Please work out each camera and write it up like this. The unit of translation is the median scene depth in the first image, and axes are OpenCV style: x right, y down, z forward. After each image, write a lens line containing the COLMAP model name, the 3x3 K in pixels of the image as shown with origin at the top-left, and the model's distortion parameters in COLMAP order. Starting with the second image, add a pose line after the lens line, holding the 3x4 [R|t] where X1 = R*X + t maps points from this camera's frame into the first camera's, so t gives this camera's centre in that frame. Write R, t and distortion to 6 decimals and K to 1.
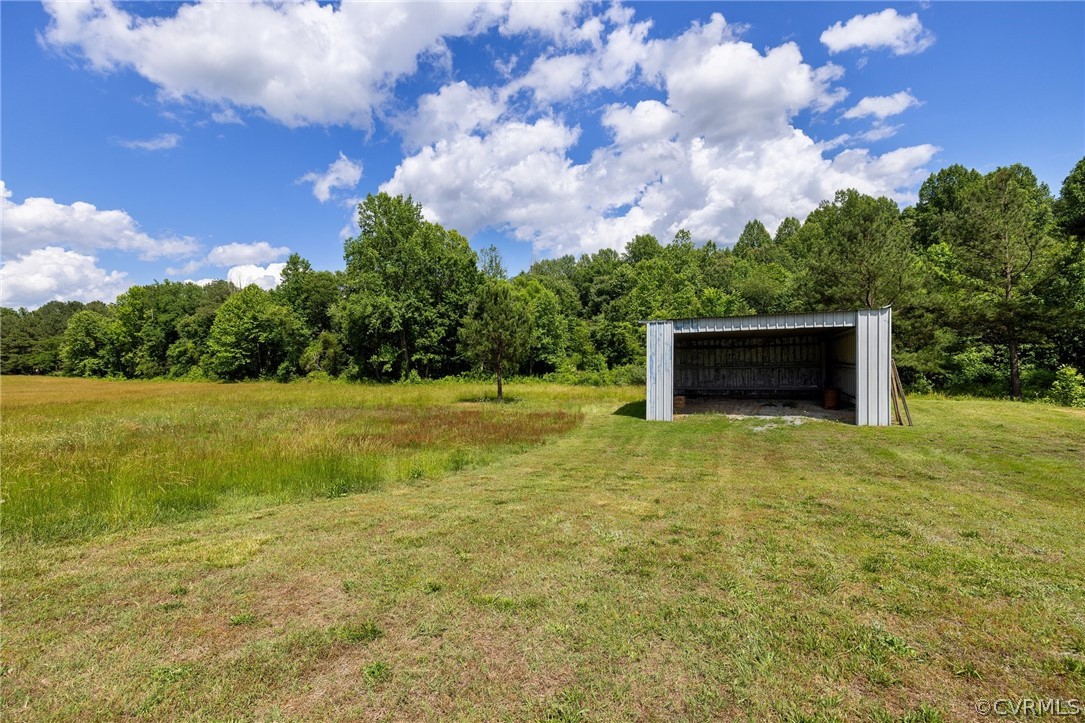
lens RADIAL K [[461.4, 0, 542.5], [0, 461.4, 361.5], [0, 0, 1]] dist [0.002739, -0.000278]
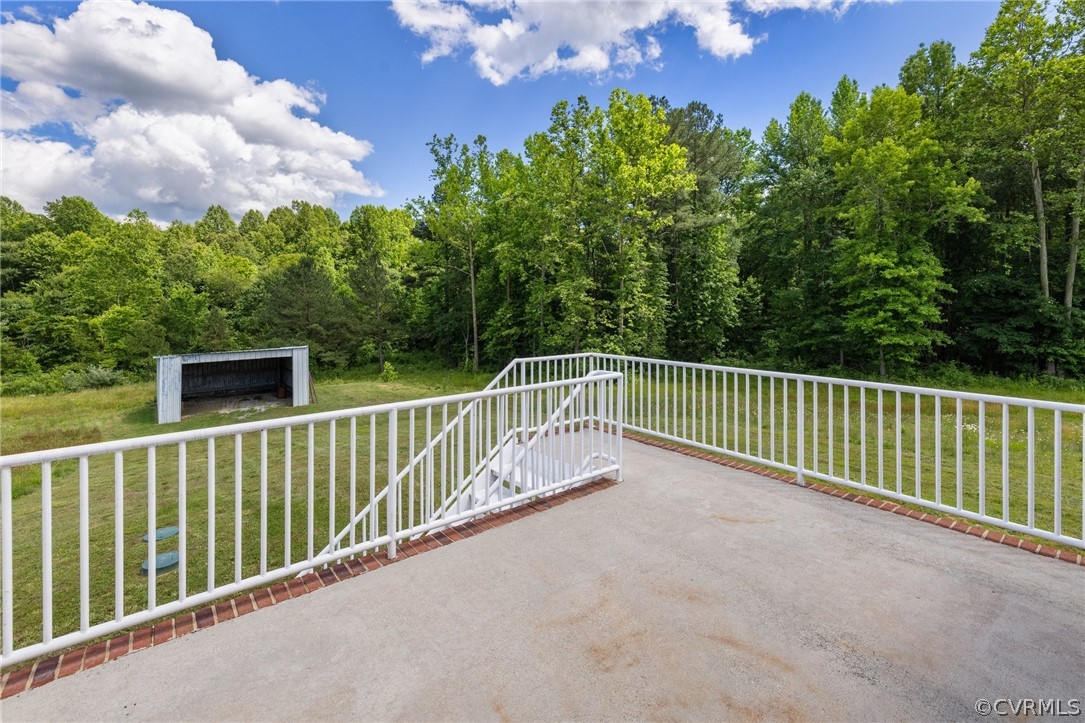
lens RADIAL K [[469.7, 0, 535.9], [0, 469.7, 315.7], [0, 0, 1]] dist [-0.003746, -0.000410]
pose [[0.511262, 0.006790, 0.859398, -0.133058], [0.017391, 0.999682, -0.018244, -0.050790], [-0.859249, 0.024273, 0.510981, -0.238673]]
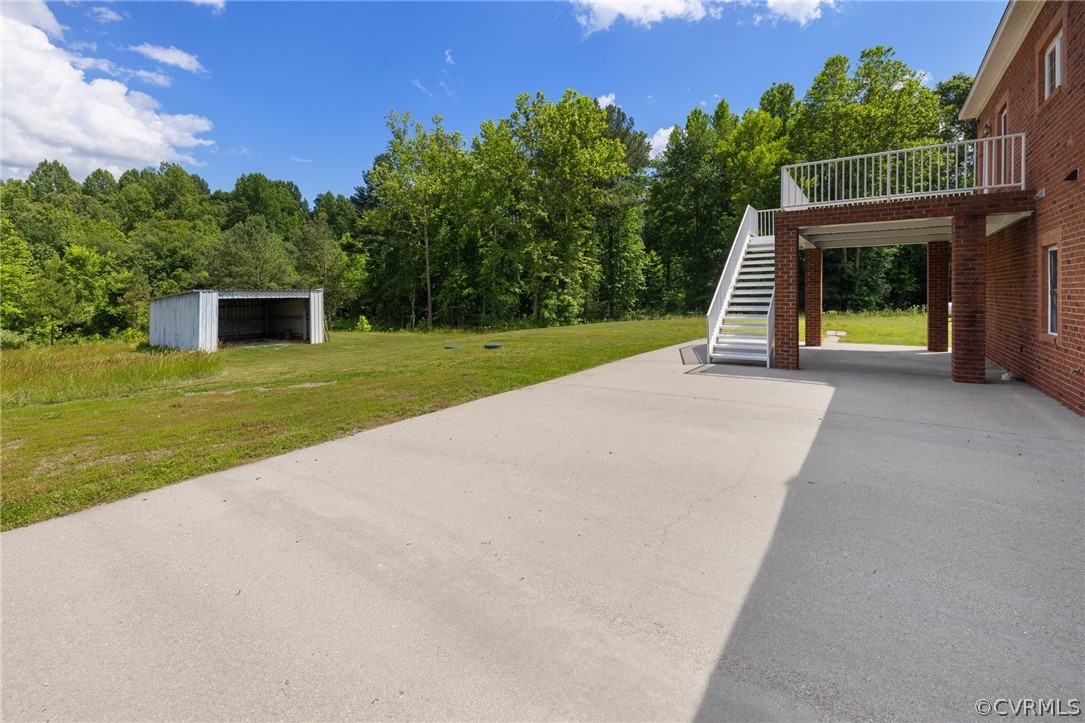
lens RADIAL K [[478.2, 0, 541.7], [0, 478.2, 301.2], [0, 0, 1]] dist [0.003240, 0.000115]
pose [[0.244786, 0.017092, 0.969427, -0.315347], [0.028802, 0.999275, -0.024891, 0.006748], [-0.969149, 0.034014, 0.244116, -0.151687]]
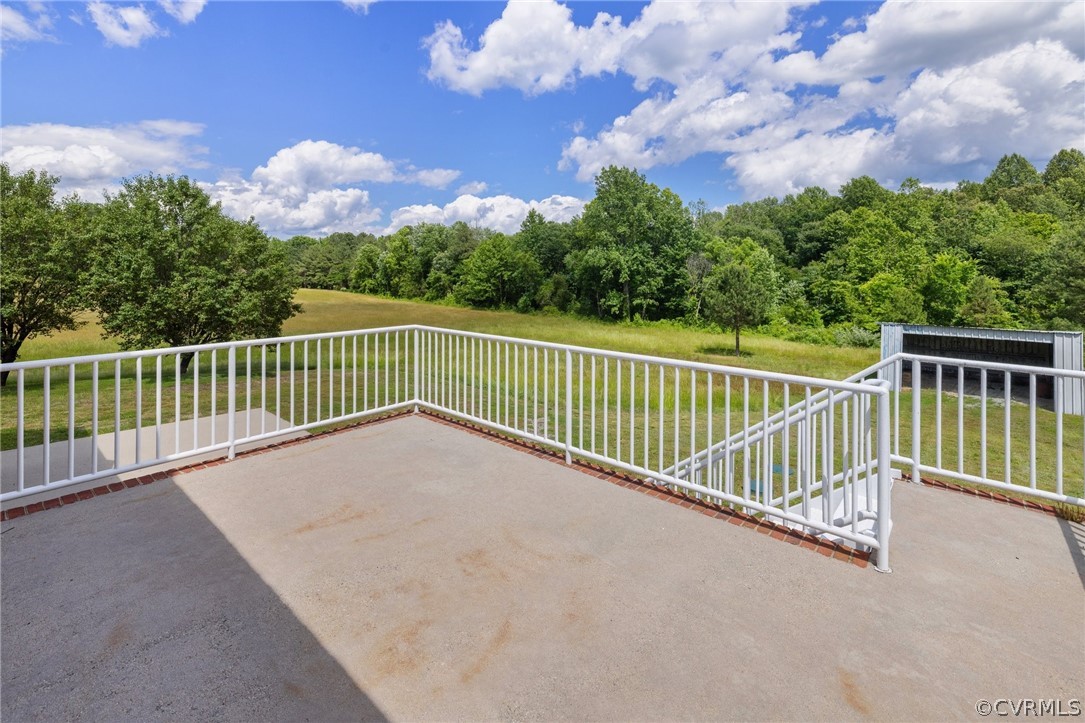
lens RADIAL K [[488.0, 0, 531.5], [0, 488.0, 259.4], [0, 0, 1]] dist [-0.001692, 0.000035]
pose [[0.933286, 0.028376, -0.358011, -0.082768], [-0.046766, 0.997988, -0.042813, -0.052069], [0.356075, 0.056699, 0.932735, -0.272926]]
